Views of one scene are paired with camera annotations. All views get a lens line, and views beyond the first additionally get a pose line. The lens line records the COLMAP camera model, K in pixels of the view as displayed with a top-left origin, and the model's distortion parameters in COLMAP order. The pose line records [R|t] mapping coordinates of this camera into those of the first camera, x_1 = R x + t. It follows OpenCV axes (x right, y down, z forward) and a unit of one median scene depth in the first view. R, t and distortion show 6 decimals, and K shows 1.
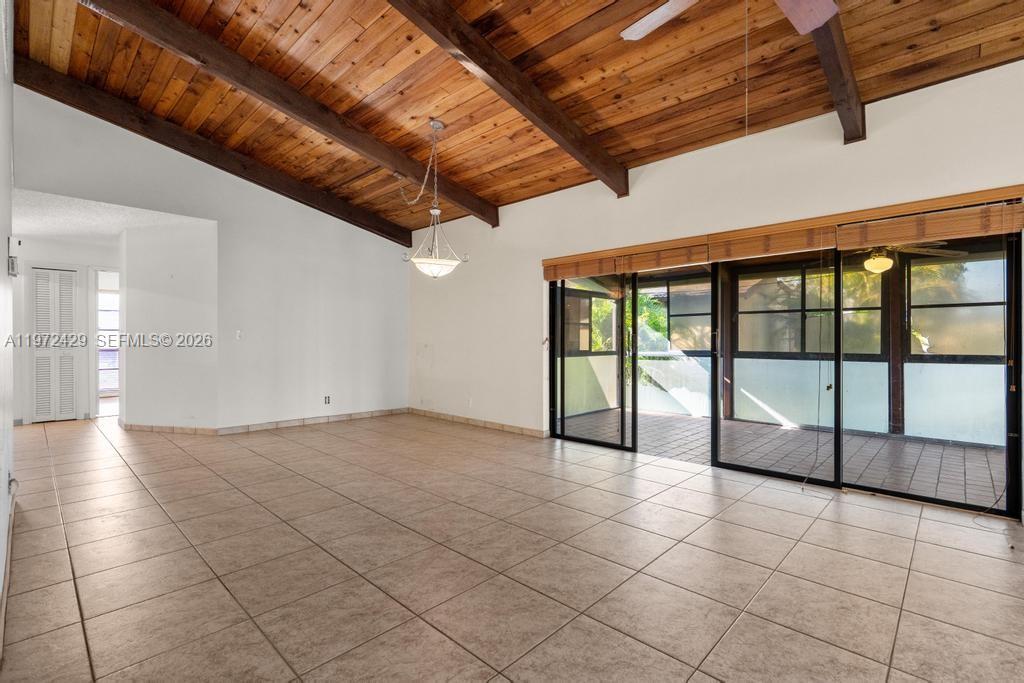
lens RADIAL K [[466.6, 0, 514.6], [0, 466.6, 349.5], [0, 0, 1]] dist [-0.003846, -0.000551]
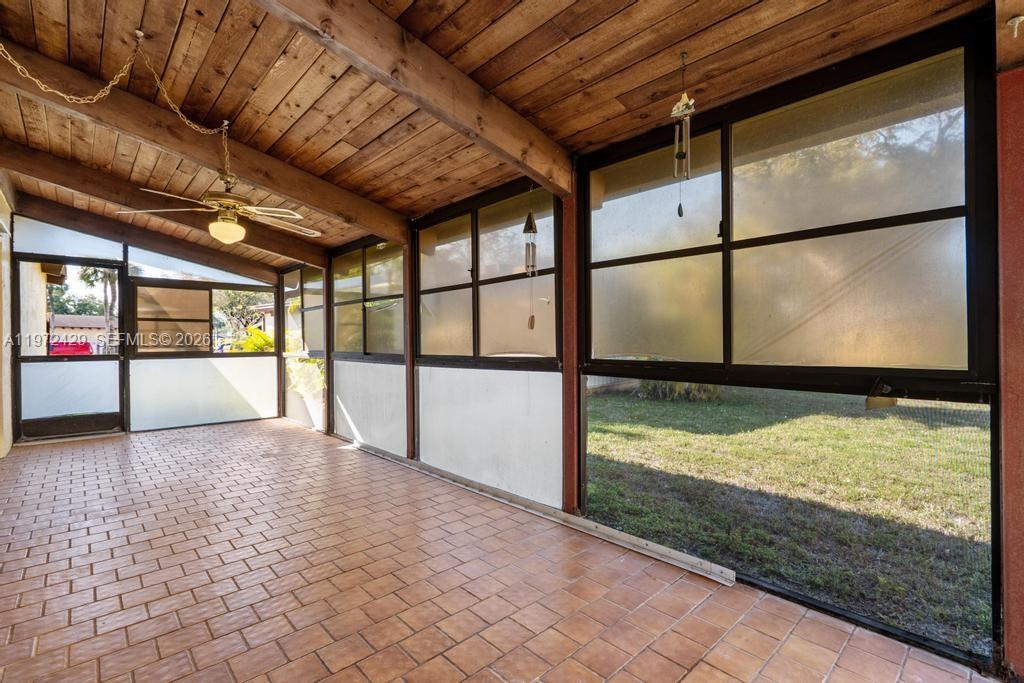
lens RADIAL K [[466.6, 0, 508.4], [0, 466.6, 343.4], [0, 0, 1]] dist [-0.003846, -0.000551]
pose [[0.997939, -0.009984, -0.063396, 1.035776], [0.009748, 0.999944, -0.004020, -0.004670], [0.063433, 0.003394, 0.997980, 0.249206]]
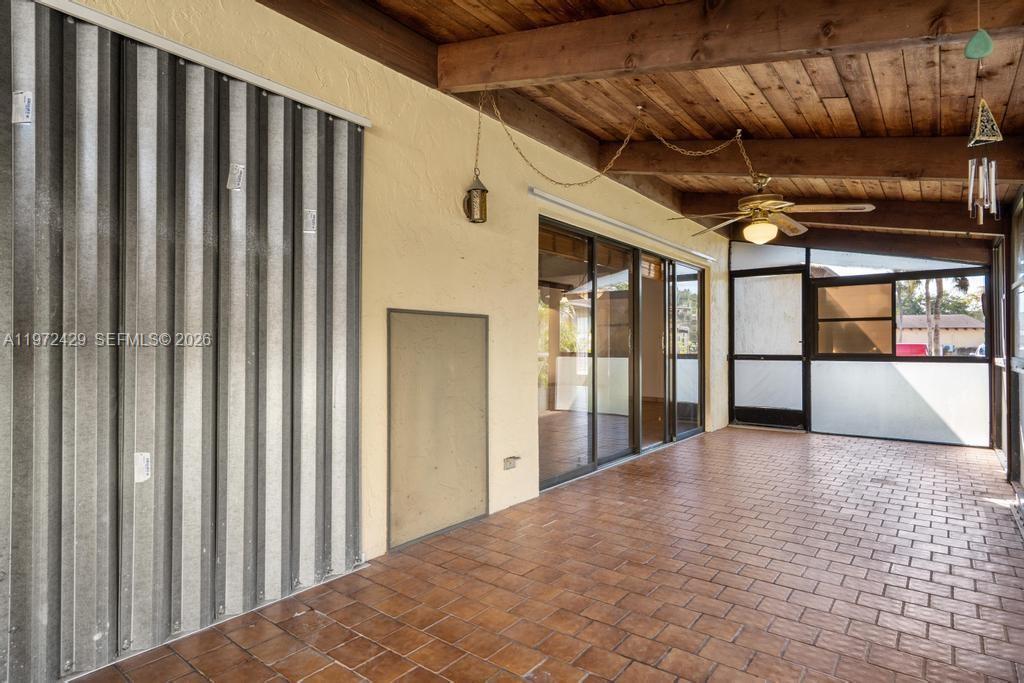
lens RADIAL K [[555.3, 0, 511.8], [0, 555.3, 337.3], [0, 0, 1]] dist [0.002361, 0.000769]
pose [[0.089521, -0.020998, -0.995764, 1.330415], [-0.006921, 0.999740, -0.021704, -0.001157], [0.995961, 0.008834, 0.089352, 0.445841]]
